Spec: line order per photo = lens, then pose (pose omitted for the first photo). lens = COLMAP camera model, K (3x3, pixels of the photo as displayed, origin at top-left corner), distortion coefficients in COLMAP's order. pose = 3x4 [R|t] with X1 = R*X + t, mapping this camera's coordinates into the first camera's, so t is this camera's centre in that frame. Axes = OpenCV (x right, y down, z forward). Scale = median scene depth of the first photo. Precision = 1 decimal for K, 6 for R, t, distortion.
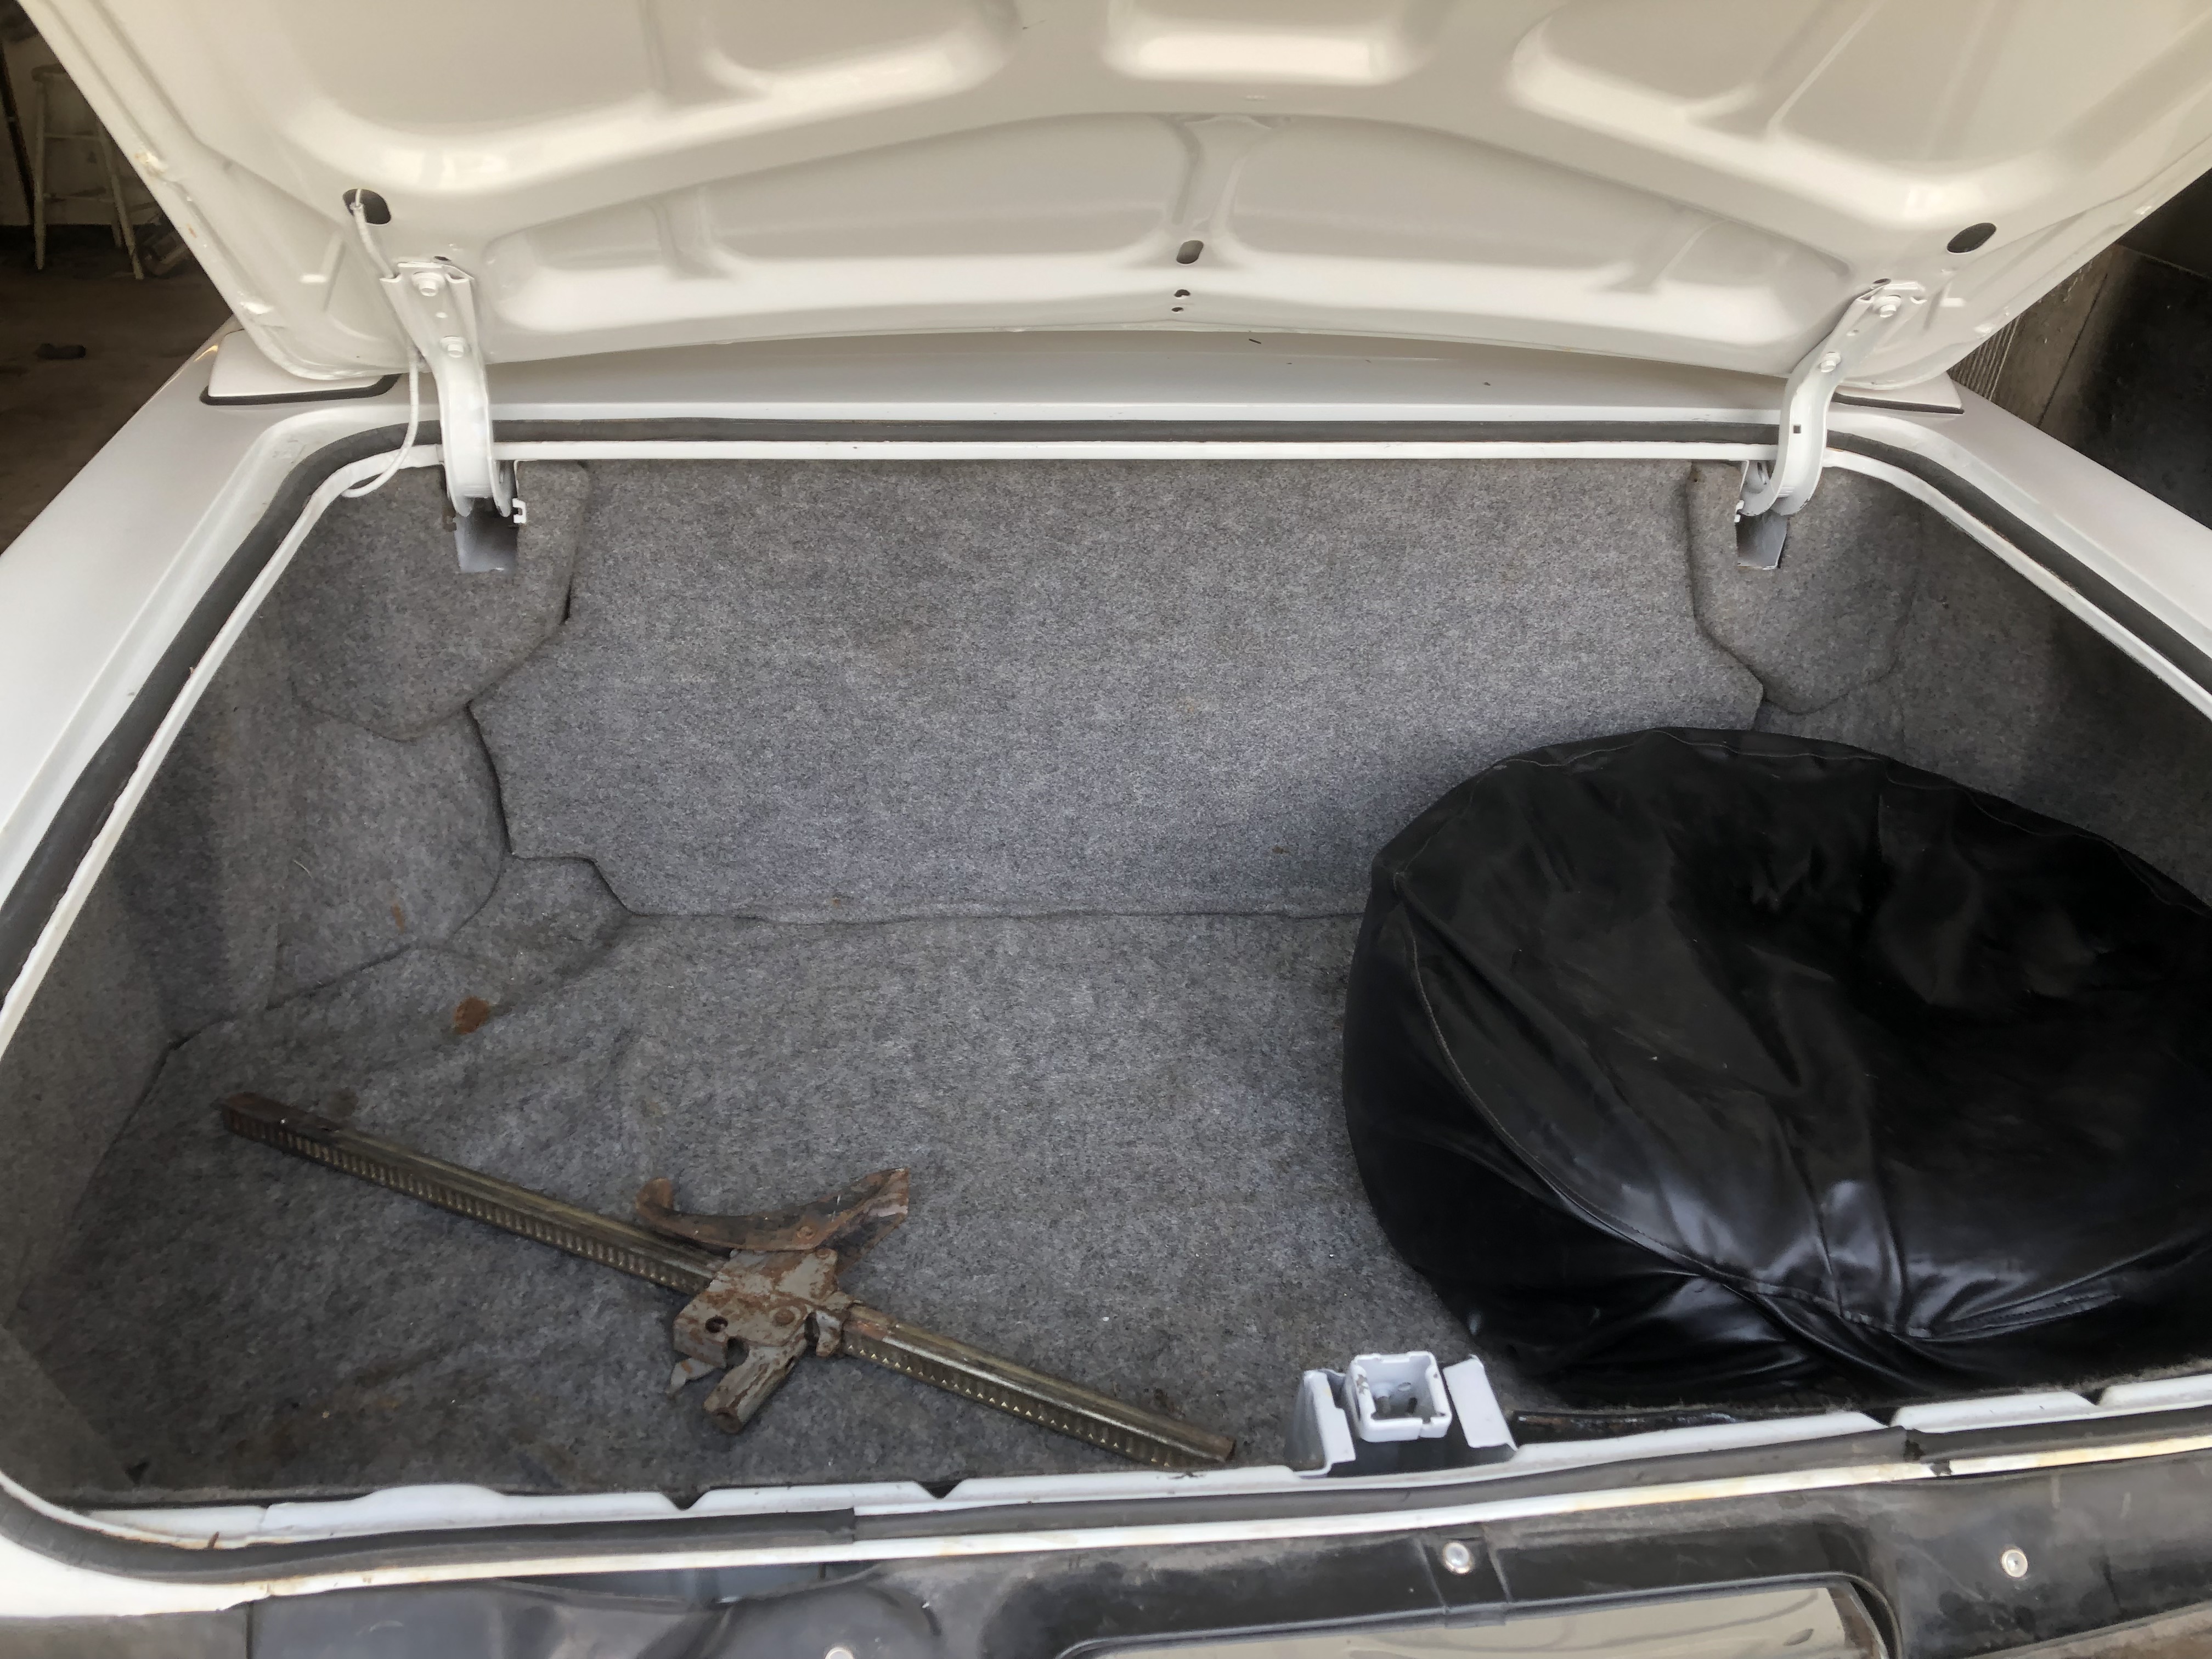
lens RADIAL K [[1971.1, 0, 1110.8], [0, 1971.1, 893.9], [0, 0, 1]] dist [0.215345, -0.735252]
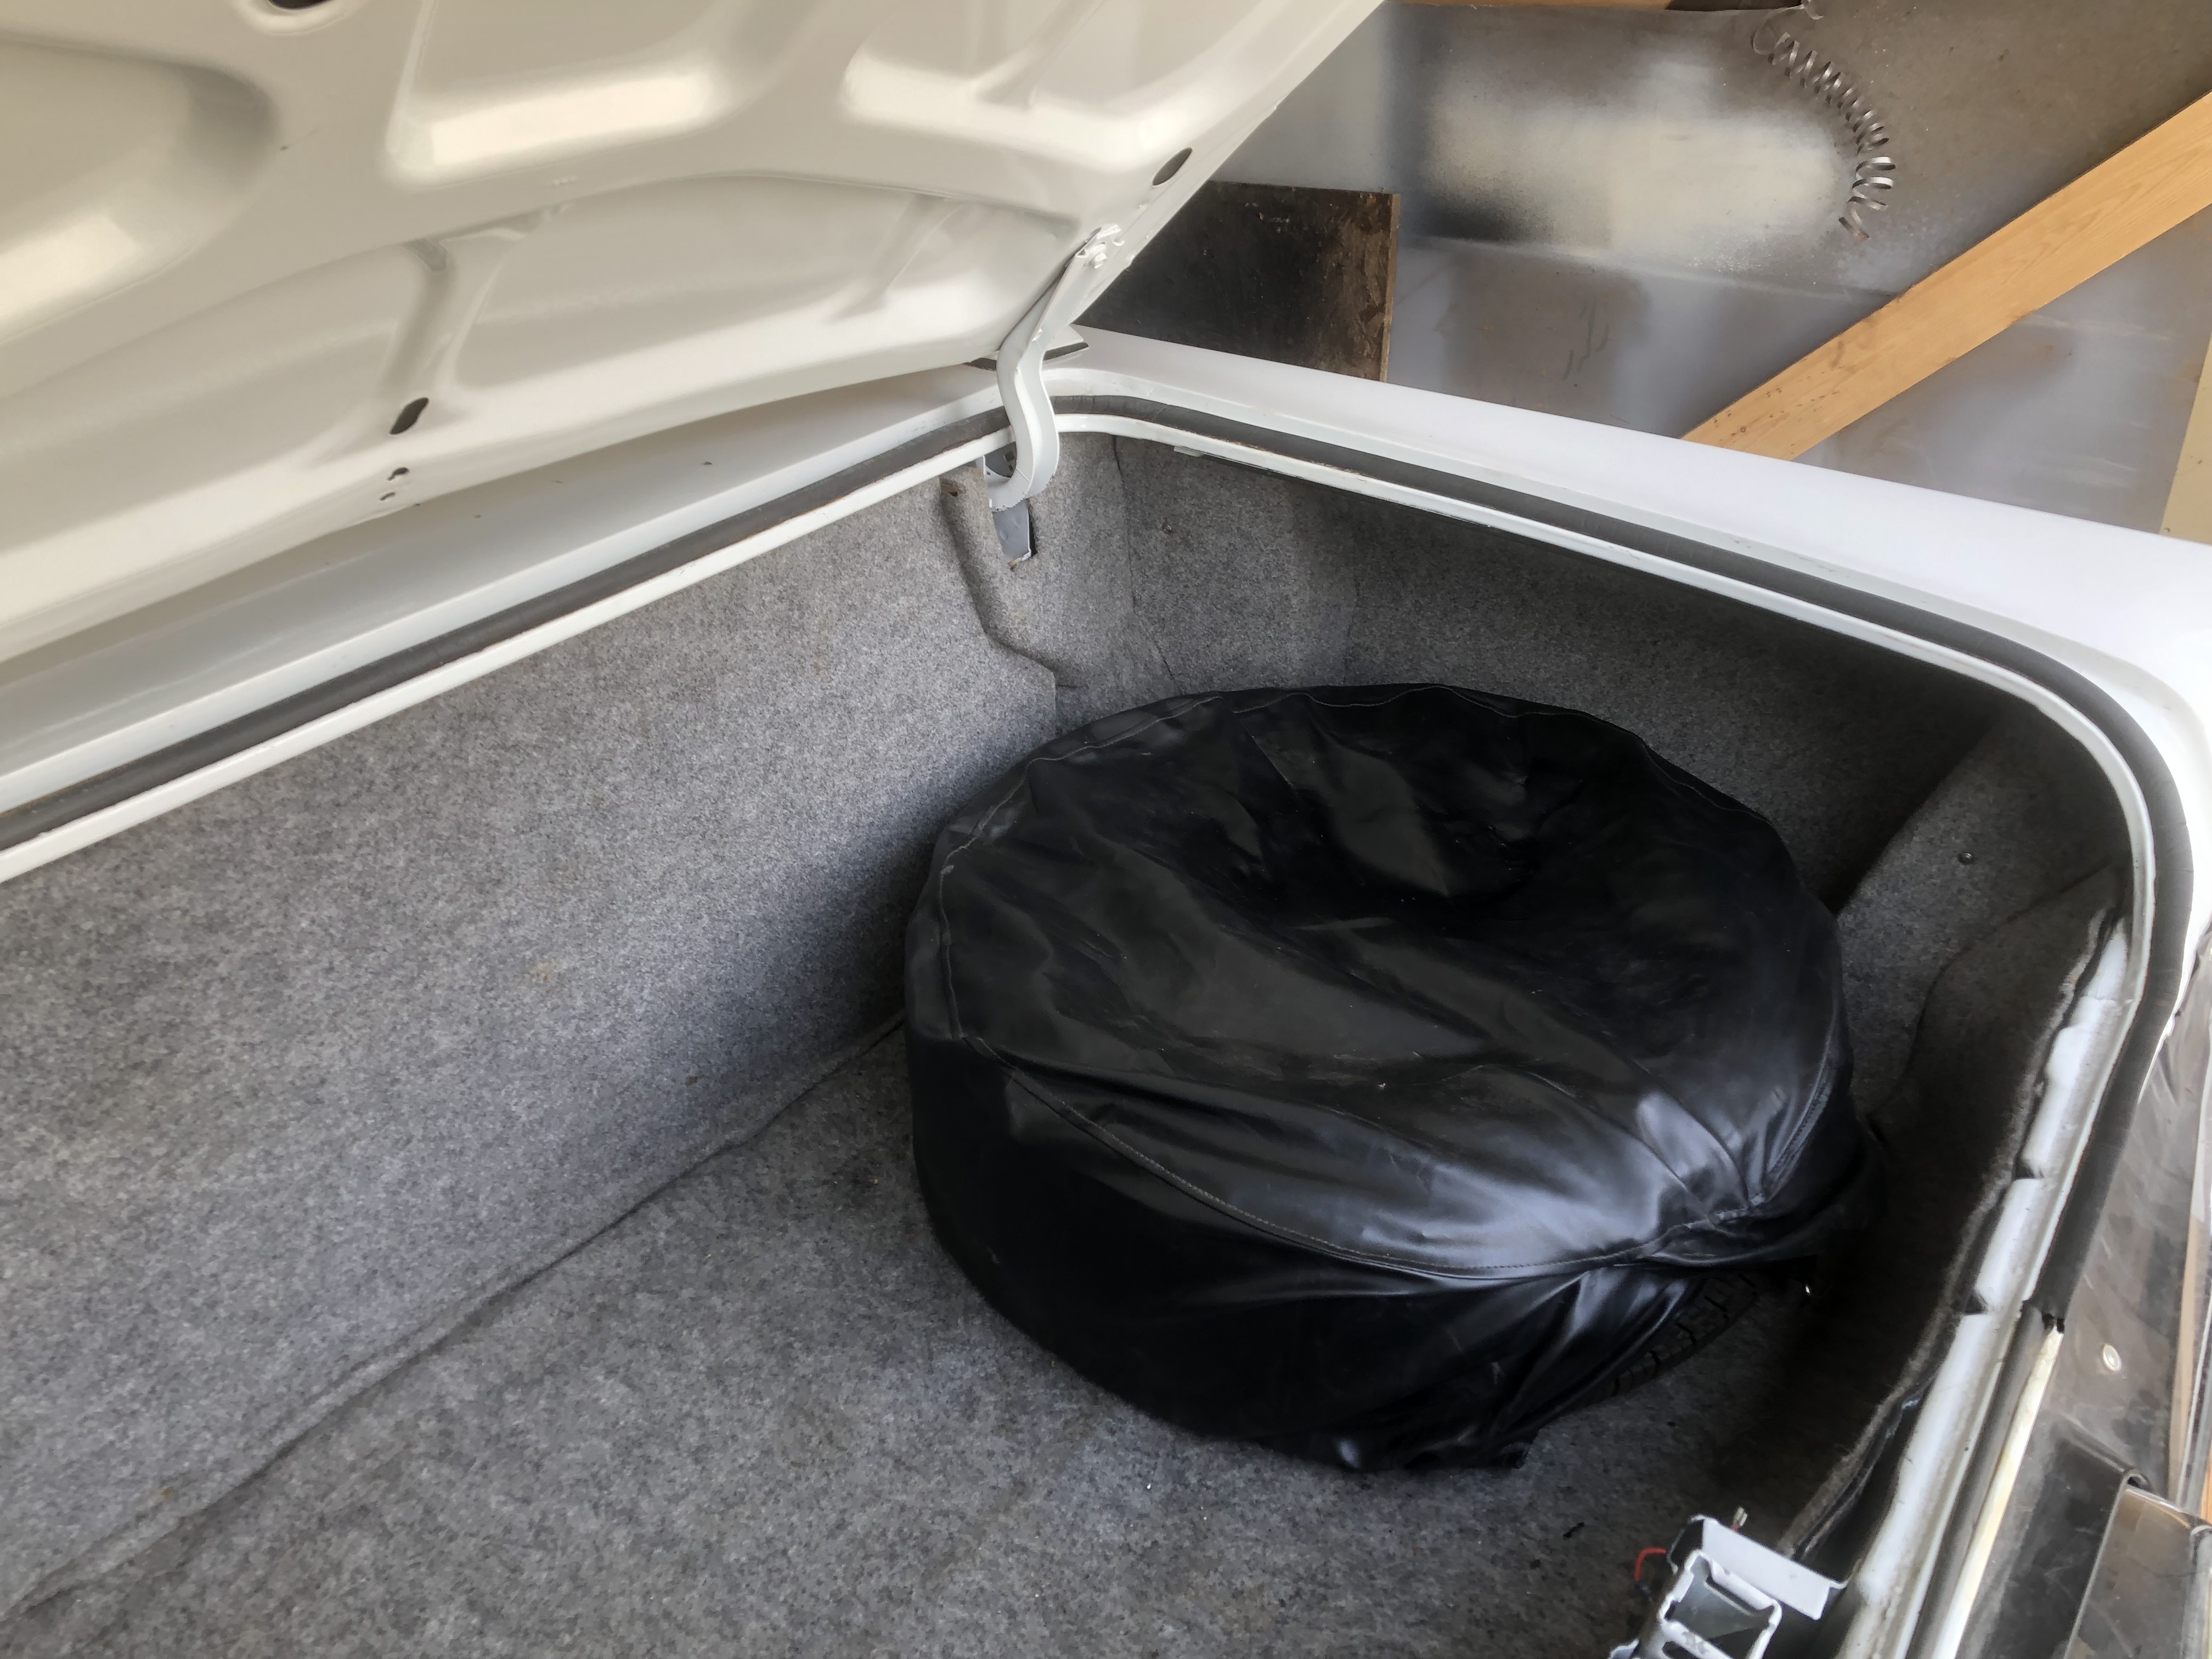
lens RADIAL K [[1870.4, 0, 1106.0], [0, 1870.4, 829.5], [0, 0, 1]] dist [0.029838, -0.019786]
pose [[0.677899, -0.420931, 0.602719, -0.226149], [0.418912, 0.894903, 0.153823, -0.167943], [-0.604124, 0.148210, 0.782987, 0.313859]]
